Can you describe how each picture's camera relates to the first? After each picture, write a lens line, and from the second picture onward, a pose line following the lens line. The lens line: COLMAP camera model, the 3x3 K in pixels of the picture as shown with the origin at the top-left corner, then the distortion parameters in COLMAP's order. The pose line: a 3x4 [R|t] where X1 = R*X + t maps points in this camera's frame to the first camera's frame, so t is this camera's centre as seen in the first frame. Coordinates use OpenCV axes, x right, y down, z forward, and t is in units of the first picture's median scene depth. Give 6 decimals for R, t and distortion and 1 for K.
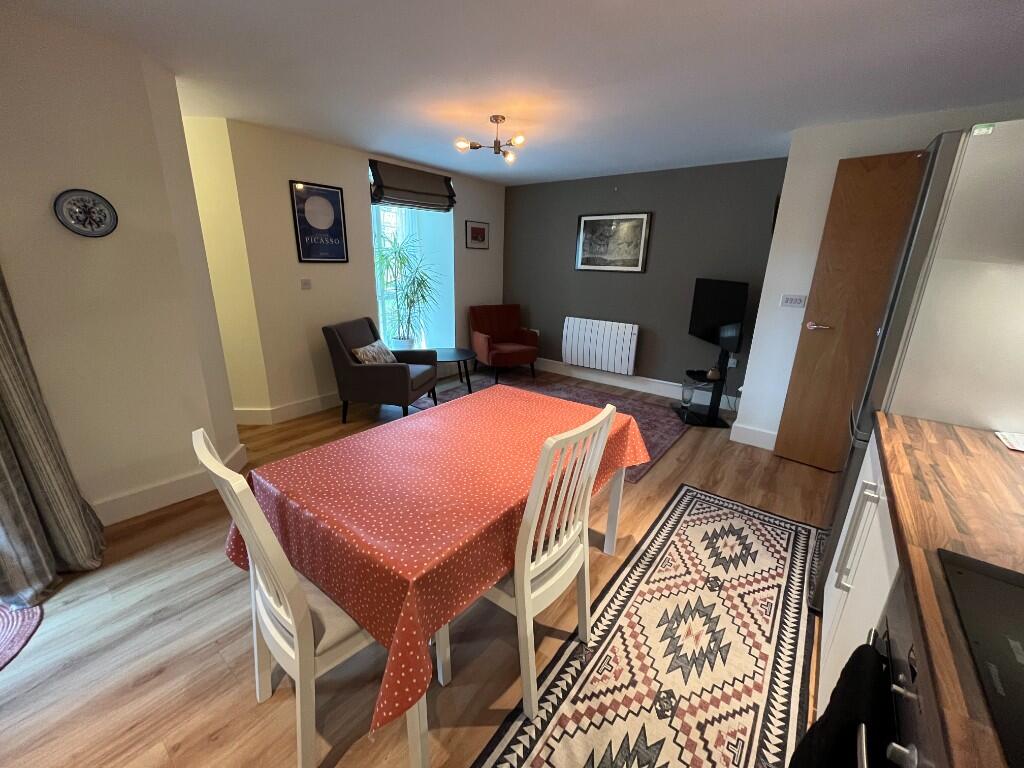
lens RADIAL K [[409.0, 0, 514.1], [0, 409.0, 387.5], [0, 0, 1]] dist [-0.000372, -0.000007]
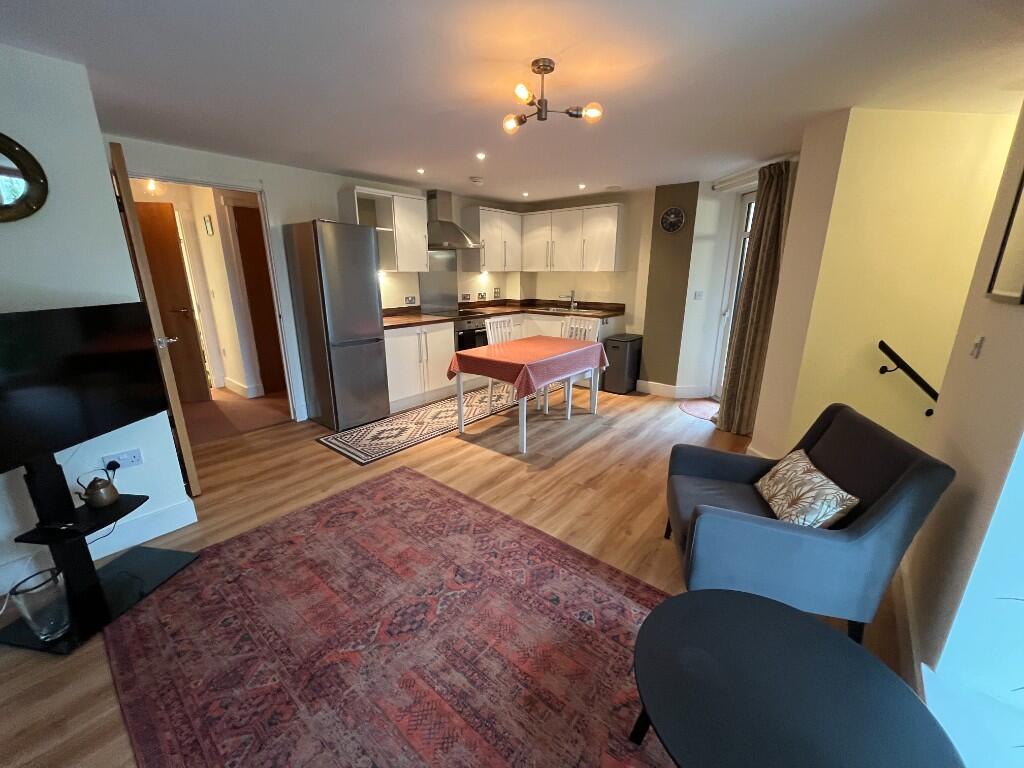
lens RADIAL K [[409.0, 0, 512.0], [0, 409.0, 385.6], [0, 0, 1]] dist [-0.000372, -0.000007]
pose [[-0.999179, -0.032684, 0.023928, -0.026916], [-0.014511, 0.840324, 0.541890, -0.710908], [-0.037819, 0.541098, -0.840109, 2.262400]]
